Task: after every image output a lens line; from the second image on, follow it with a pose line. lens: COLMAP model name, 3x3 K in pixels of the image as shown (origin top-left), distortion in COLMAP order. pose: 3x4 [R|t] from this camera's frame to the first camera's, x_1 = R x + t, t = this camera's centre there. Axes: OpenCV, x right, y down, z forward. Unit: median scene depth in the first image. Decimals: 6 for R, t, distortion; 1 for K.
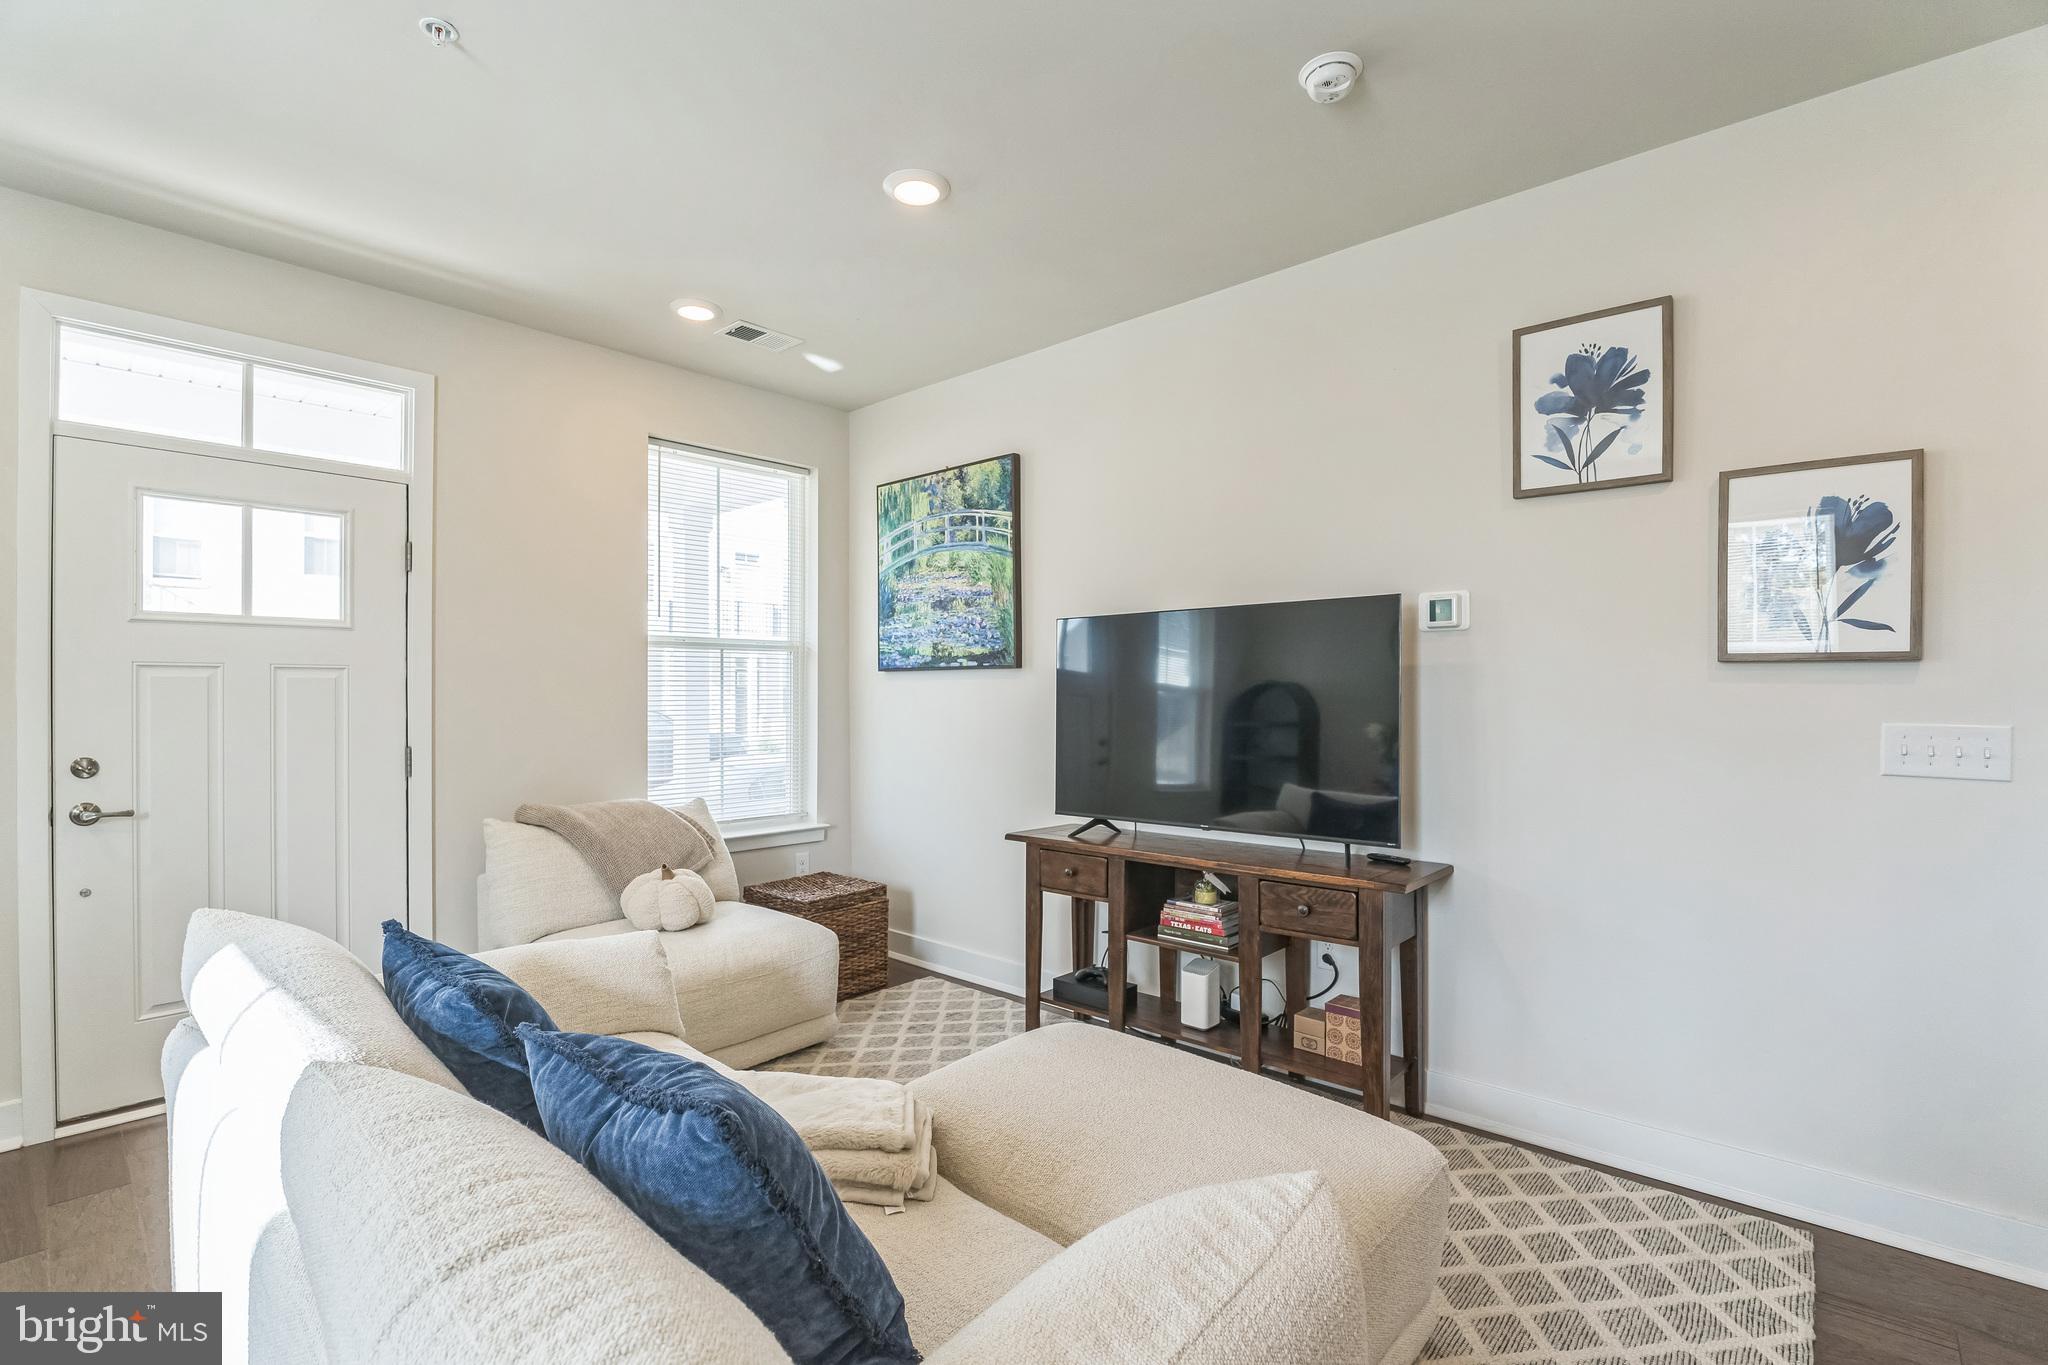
lens RADIAL K [[930.2, 0, 1015.8], [0, 930.2, 689.9], [0, 0, 1]] dist [-0.023410, 0.001043]
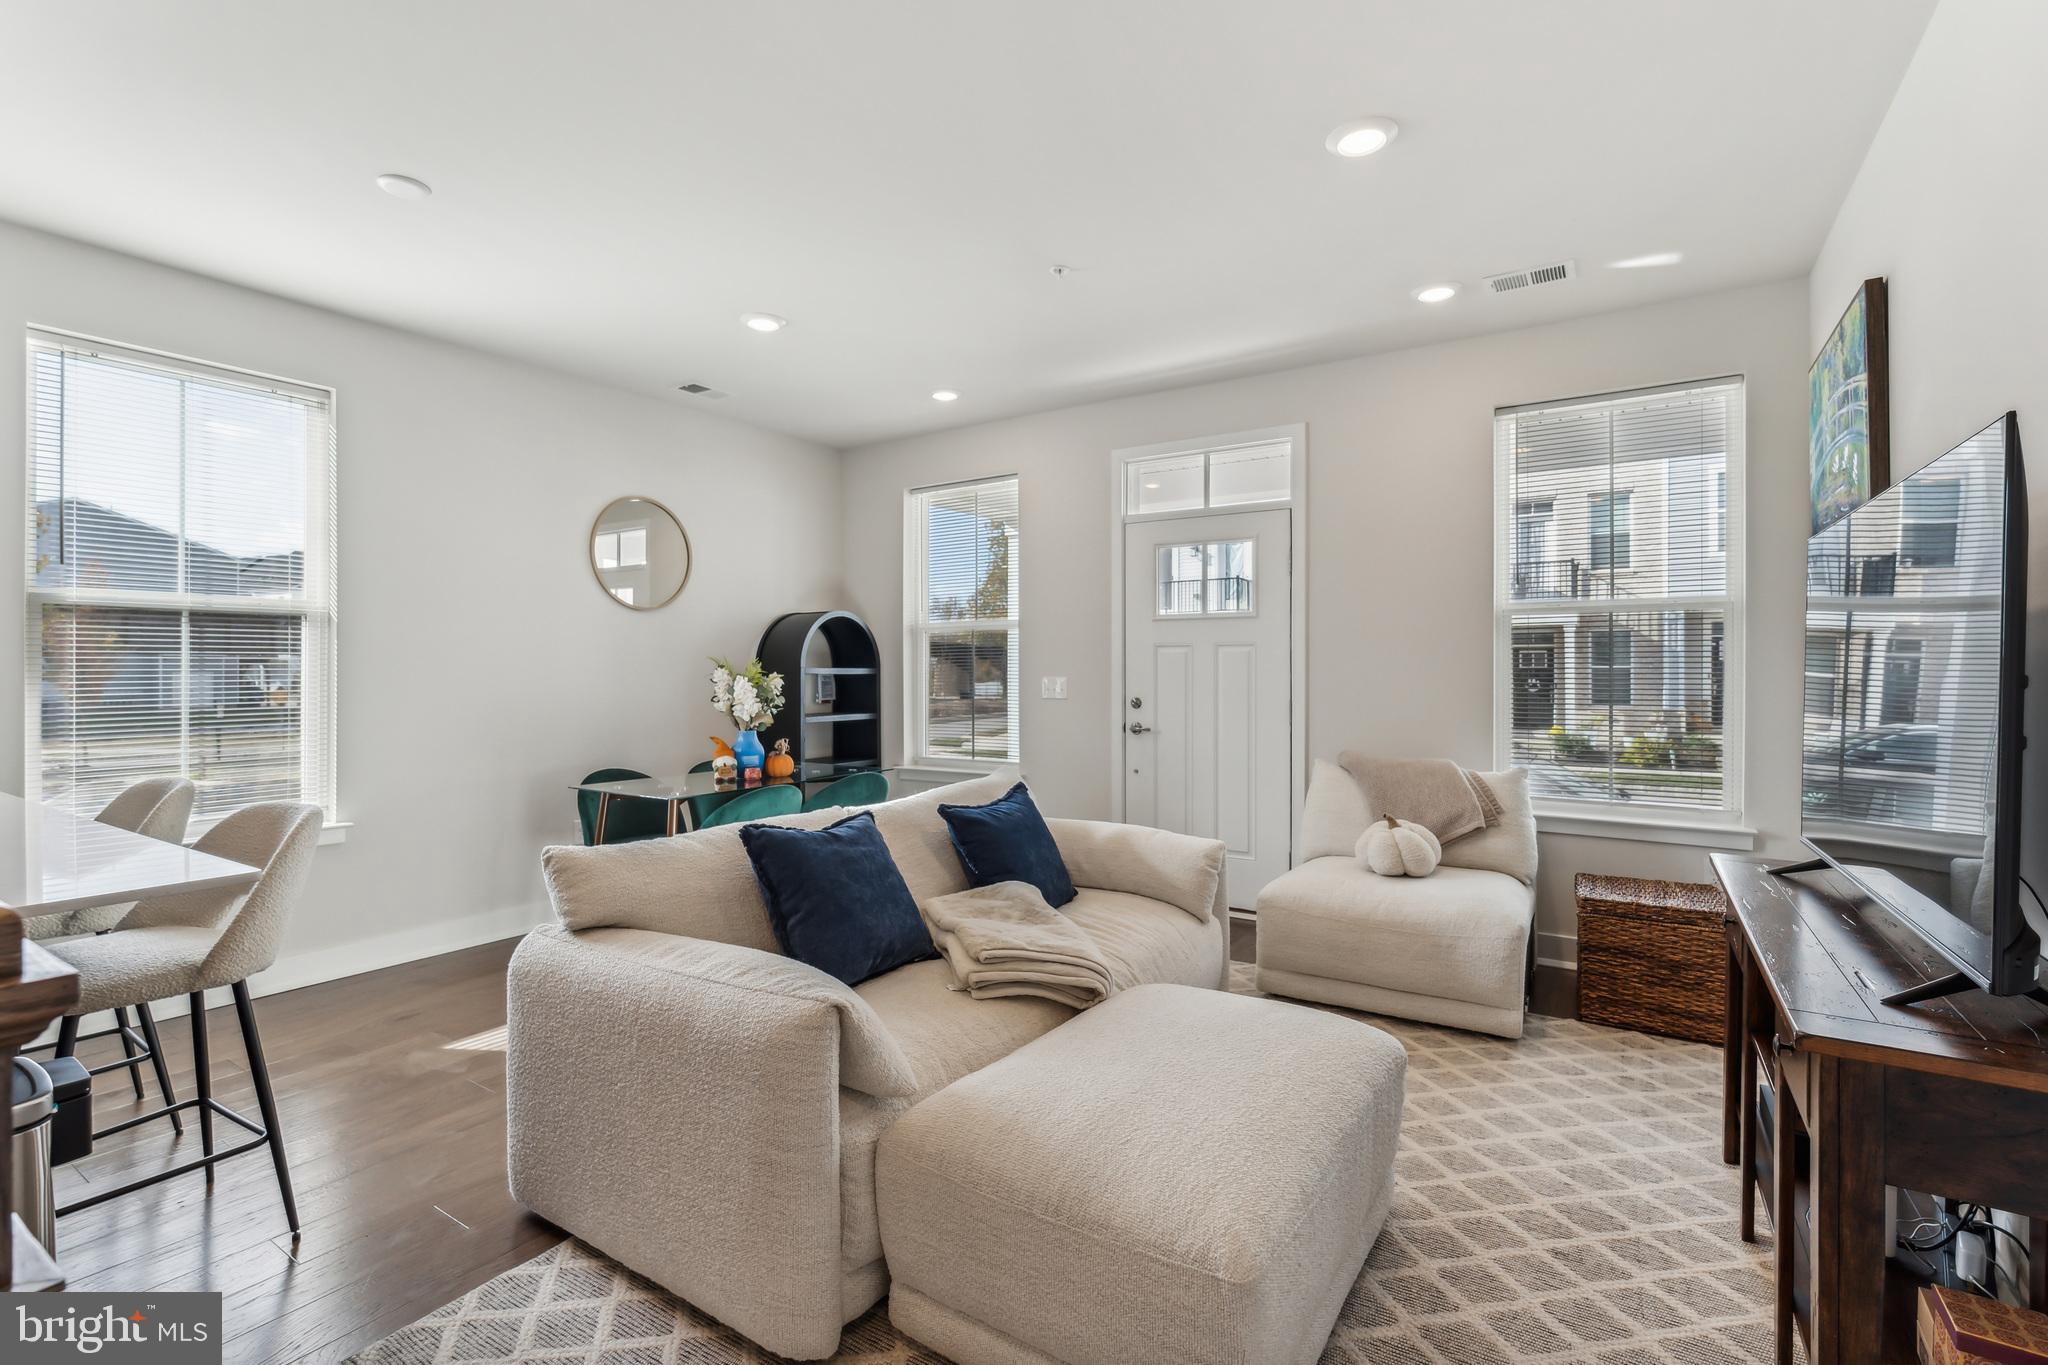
lens RADIAL K [[927.1, 0, 1024.8], [0, 927.1, 668.5], [0, 0, 1]] dist [0.002255, -0.000017]
pose [[0.164560, 0.000839, -0.986367, 0.529055], [0.001429, 0.999998, 0.001089, 0.009685], [0.986366, -0.001588, 0.164559, 0.321418]]
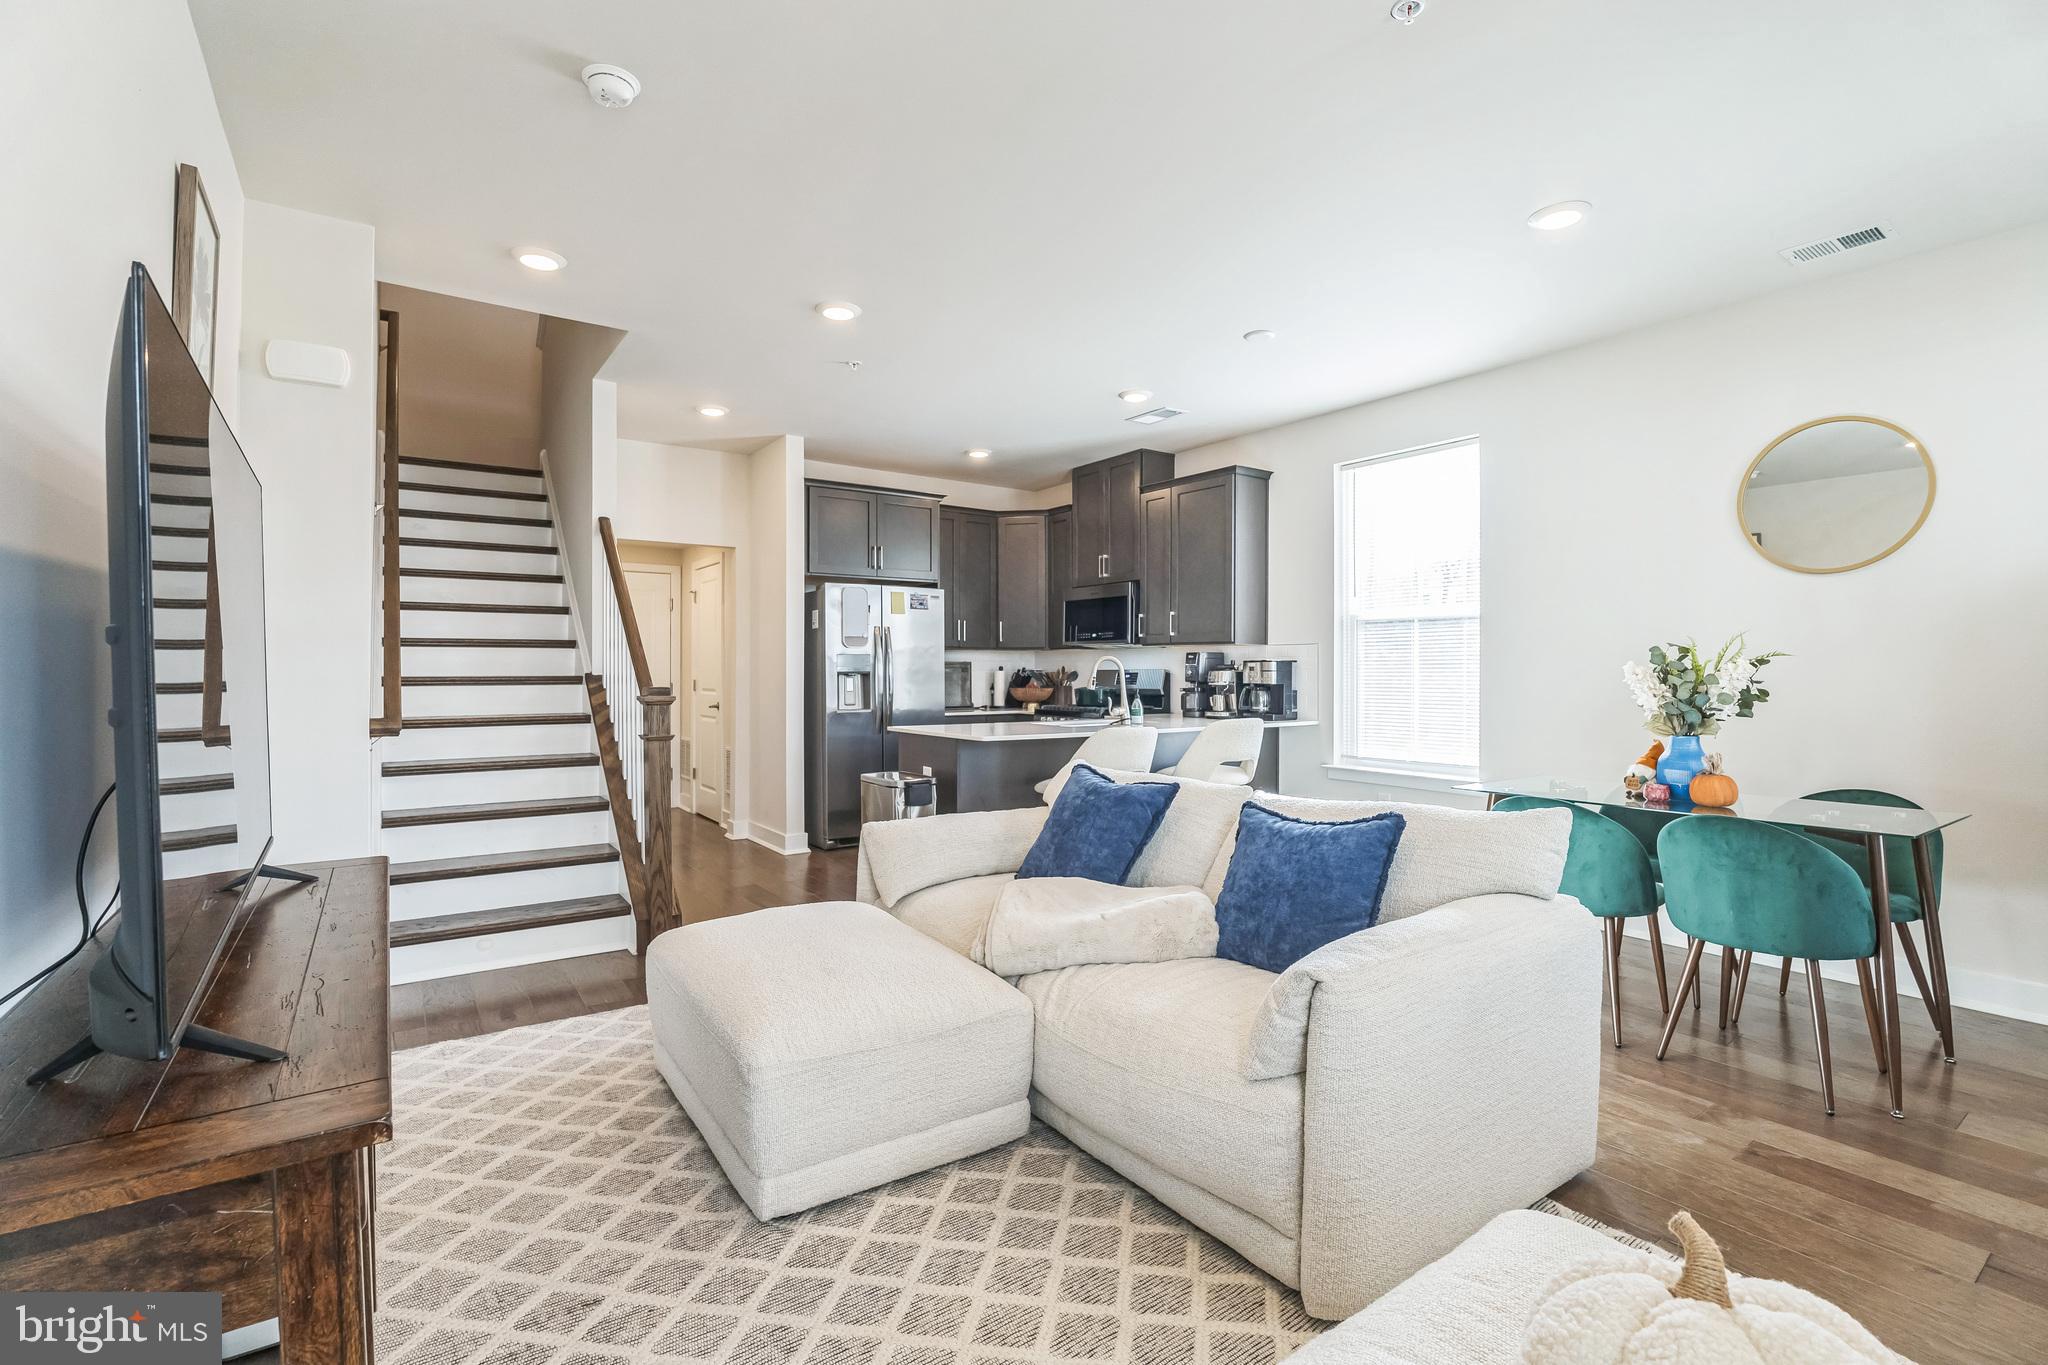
lens RADIAL K [[928.3, 0, 1025.3], [0, 928.3, 679.5], [0, 0, 1]] dist [-0.009822, 0.000068]
pose [[-0.975984, -0.000023, 0.217844, -0.229162], [0.002103, 0.999952, 0.009530, 0.025489], [-0.217834, 0.009759, -0.975937, 1.083844]]
